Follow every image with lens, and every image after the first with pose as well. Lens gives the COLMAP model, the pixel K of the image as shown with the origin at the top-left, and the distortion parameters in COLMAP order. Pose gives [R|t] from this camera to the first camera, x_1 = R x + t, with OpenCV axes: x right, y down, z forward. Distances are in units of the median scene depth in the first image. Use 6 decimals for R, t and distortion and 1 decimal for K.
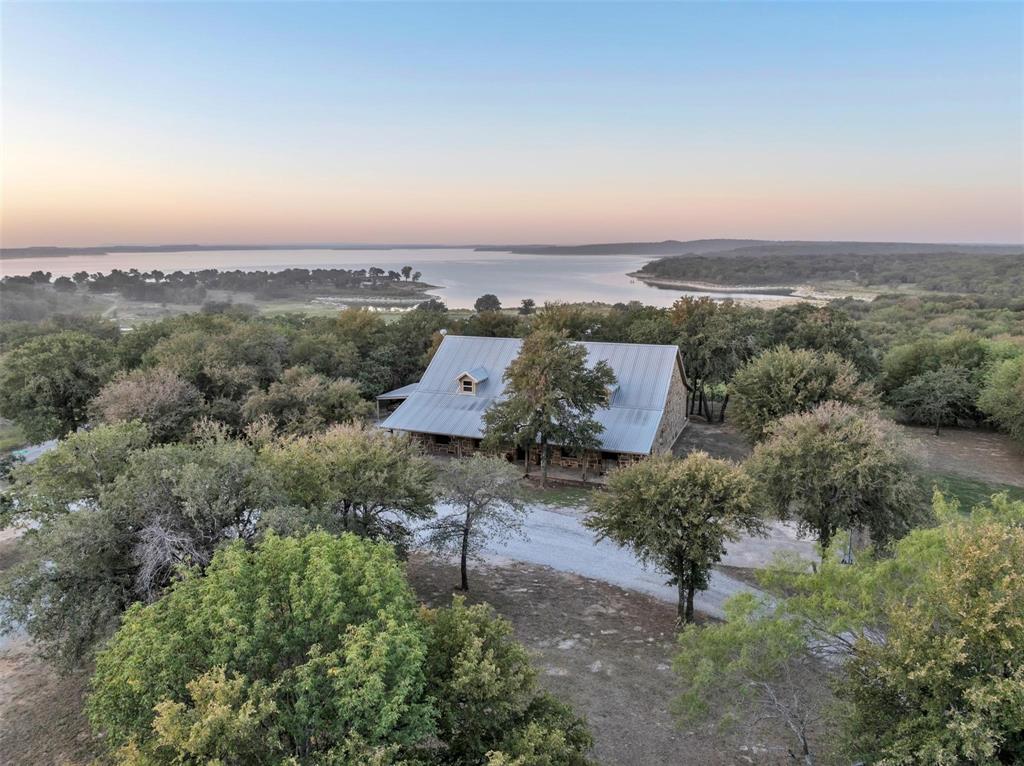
lens RADIAL K [[726.4, 0, 519.5], [0, 726.4, 384.7], [0, 0, 1]] dist [-0.034429, -0.003759]
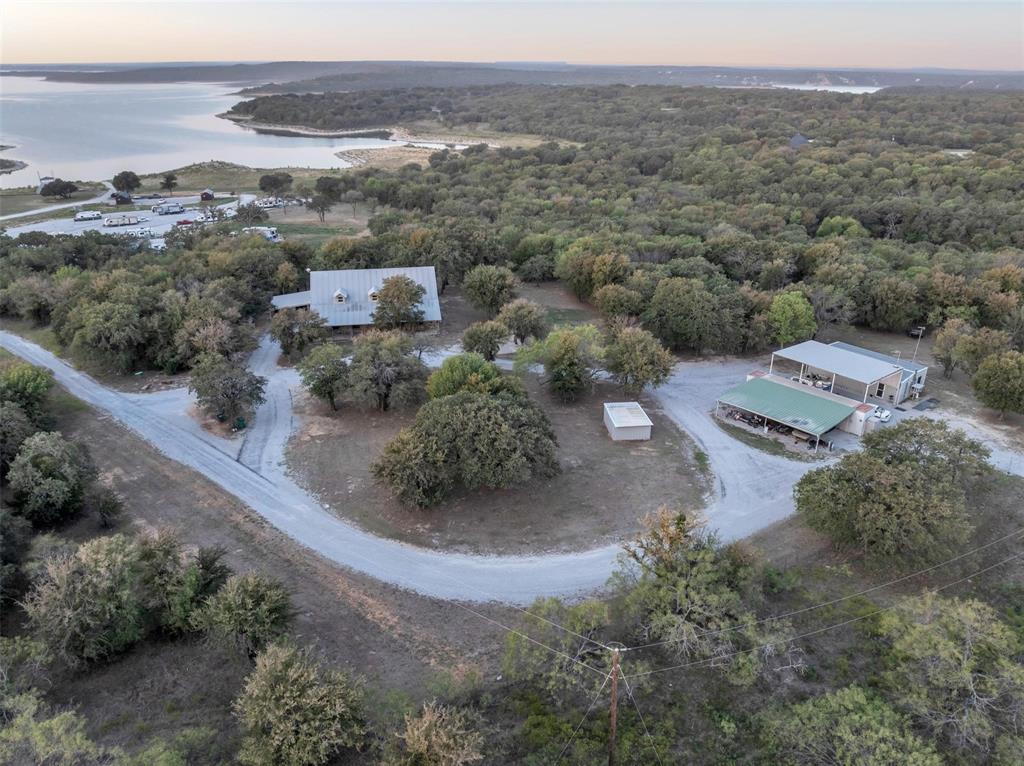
lens RADIAL K [[726.4, 0, 515.0], [0, 726.4, 385.8], [0, 0, 1]] dist [-0.034429, -0.003759]
pose [[0.854588, -0.205055, 0.477109, -0.059202], [0.089613, 0.963188, 0.253452, -0.020706], [-0.511517, -0.173841, 0.841504, -0.087367]]
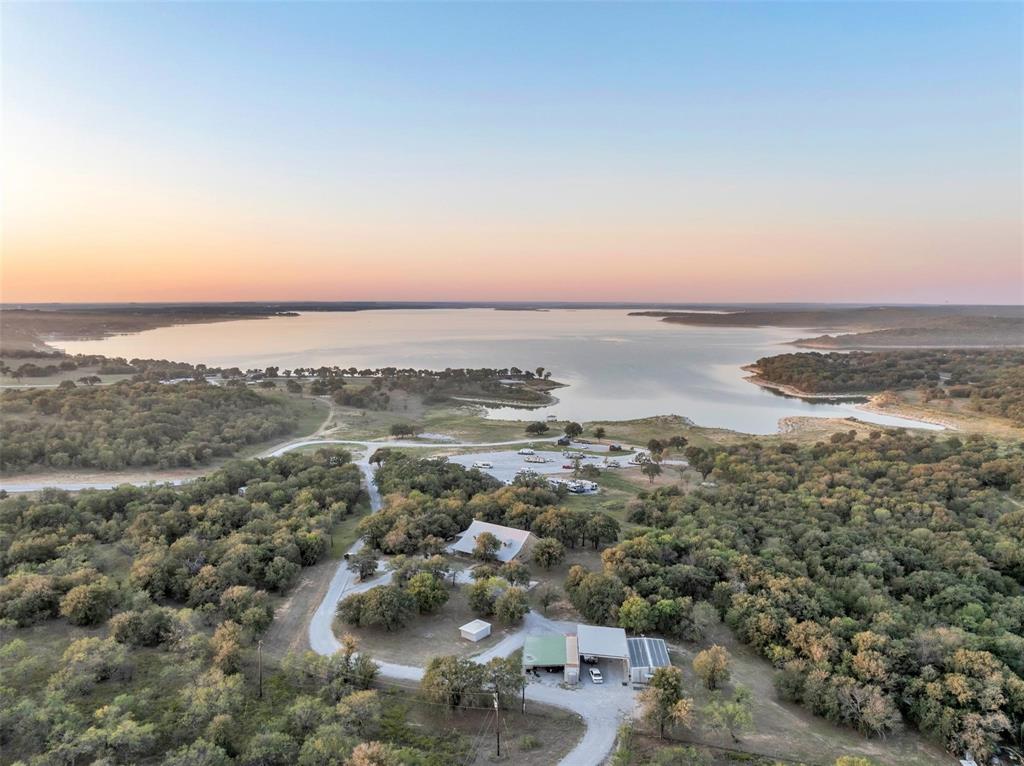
lens RADIAL K [[726.4, 0, 510.7], [0, 726.4, 386.3], [0, 0, 1]] dist [-0.034429, -0.003759]
pose [[0.974051, 0.029147, -0.224442, 0.080679], [-0.045713, 0.996571, -0.068971, -0.046121], [0.221662, 0.077441, 0.972044, -0.231013]]
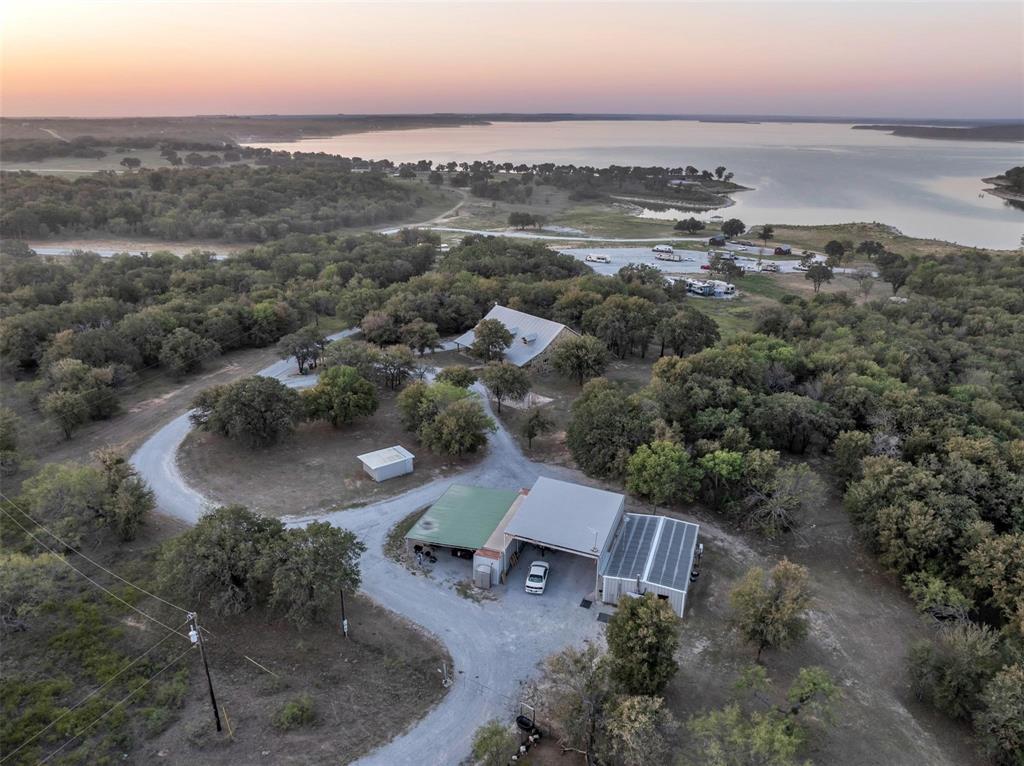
lens RADIAL K [[726.4, 0, 512.6], [0, 726.4, 382.2], [0, 0, 1]] dist [-0.034429, -0.003759]
pose [[0.881459, 0.168199, -0.441292, 0.100333], [-0.093499, 0.978084, 0.186038, -0.025888], [0.462912, -0.122724, 0.877867, -0.105381]]
